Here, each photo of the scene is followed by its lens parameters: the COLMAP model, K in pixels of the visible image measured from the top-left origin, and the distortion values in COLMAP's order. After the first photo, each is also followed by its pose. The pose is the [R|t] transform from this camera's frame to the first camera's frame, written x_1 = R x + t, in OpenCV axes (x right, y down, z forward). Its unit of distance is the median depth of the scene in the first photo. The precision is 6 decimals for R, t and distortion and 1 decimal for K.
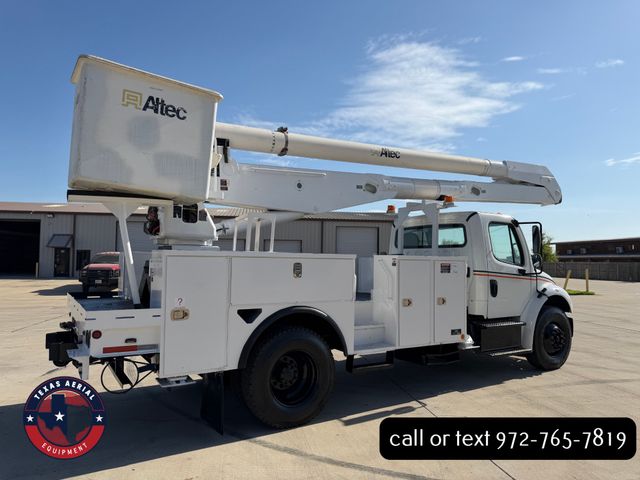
lens RADIAL K [[451.2, 0, 313.7], [0, 451.2, 243.8], [0, 0, 1]] dist [0.078416, -0.095323]
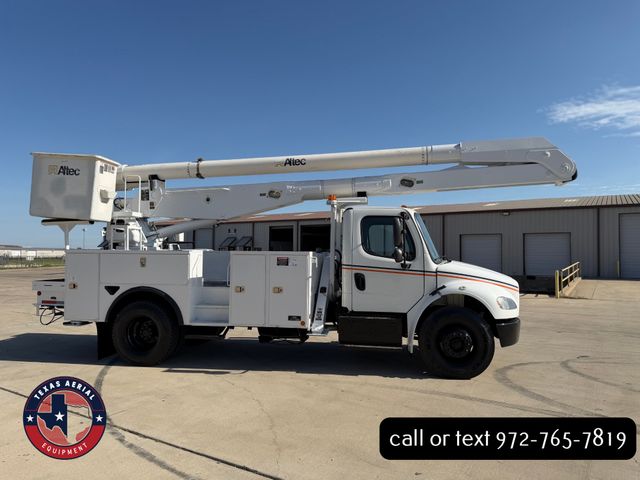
lens RADIAL K [[451.6, 0, 320.0], [0, 451.6, 240.0], [0, 0, 1]] dist [0.074956, -0.089990]
pose [[0.751153, -0.026378, -0.659601, 0.992675], [0.026722, 0.999597, -0.009543, 0.011434], [0.659588, -0.010458, 0.751555, 0.183923]]
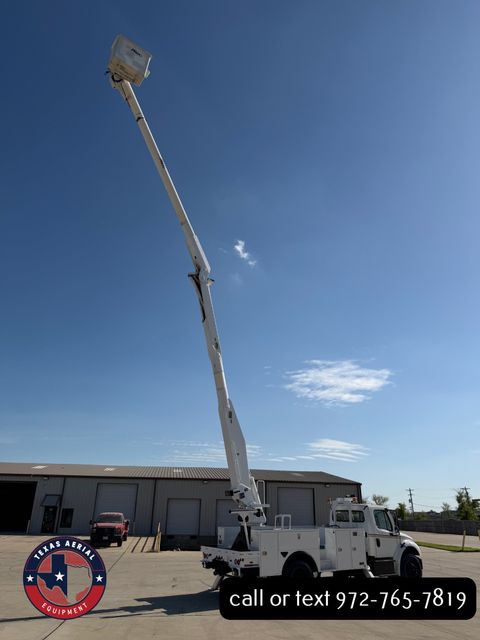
lens RADIAL K [[450.9, 0, 249.8], [0, 450.9, 311.3], [0, 0, 1]] dist [-0.016840, -0.002584]
pose [[0.999668, 0.009611, 0.023891, -0.294327], [0.000007, 0.927647, -0.373459, -0.133729], [-0.025751, 0.373336, 0.927339, -1.433549]]
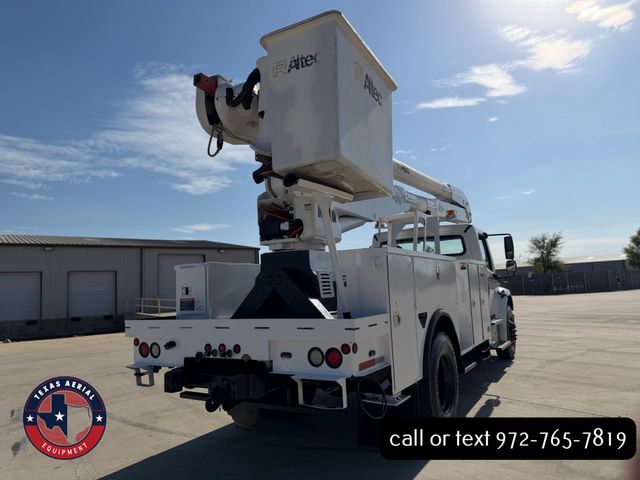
lens RADIAL K [[456.3, 0, 318.6], [0, 456.3, 242.2], [0, 0, 1]] dist [0.007701, -0.000952]
pose [[0.880997, -0.001977, 0.473118, -0.530311], [0.035335, 0.997474, -0.061628, 0.032093], [-0.471801, 0.071012, 0.878841, 0.168552]]
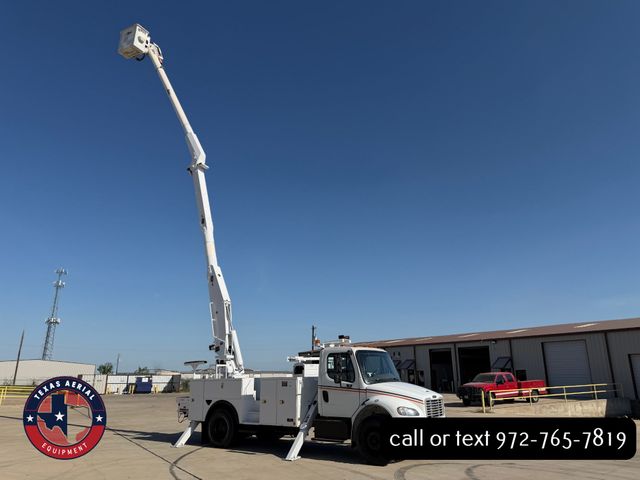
lens RADIAL K [[446.4, 0, 320.0], [0, 446.4, 240.0], [0, 0, 1]] dist [0.096312, -0.087413]
pose [[0.396855, -0.279801, -0.874195, 1.957635], [0.045877, 0.957262, -0.285562, 0.020950], [0.916734, 0.073221, 0.392730, 0.302237]]
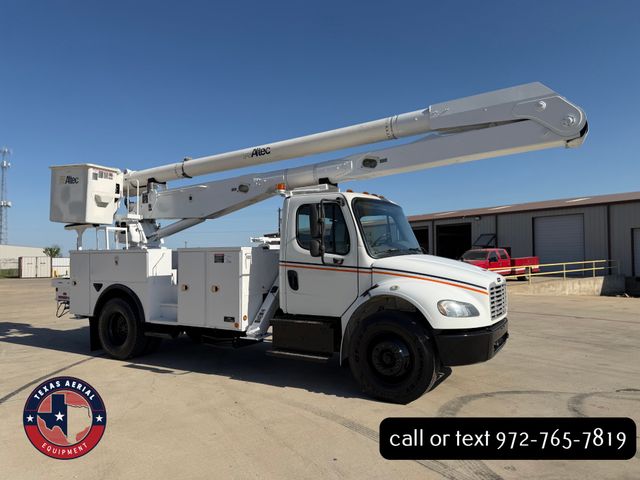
lens RADIAL K [[451.2, 0, 313.7], [0, 451.2, 243.8], [0, 0, 1]] dist [0.078416, -0.095323]
pose [[0.451882, -0.042194, -0.891079, 1.197031], [0.046262, 0.998645, -0.023826, 0.049486], [0.890877, -0.030457, 0.453222, 0.637654]]
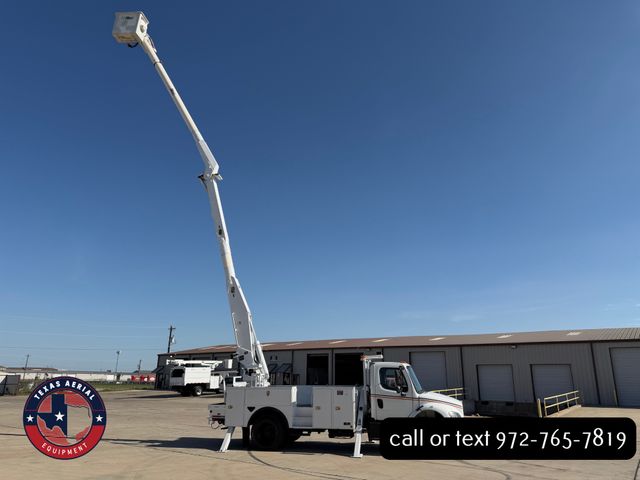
lens RADIAL K [[451.6, 0, 320.0], [0, 451.6, 240.0], [0, 0, 1]] dist [0.074956, -0.089990]
pose [[0.707256, -0.209024, -0.675350, 1.695260], [0.026292, 0.962407, -0.270335, -0.060382], [0.706468, 0.173440, 0.686164, -0.669295]]
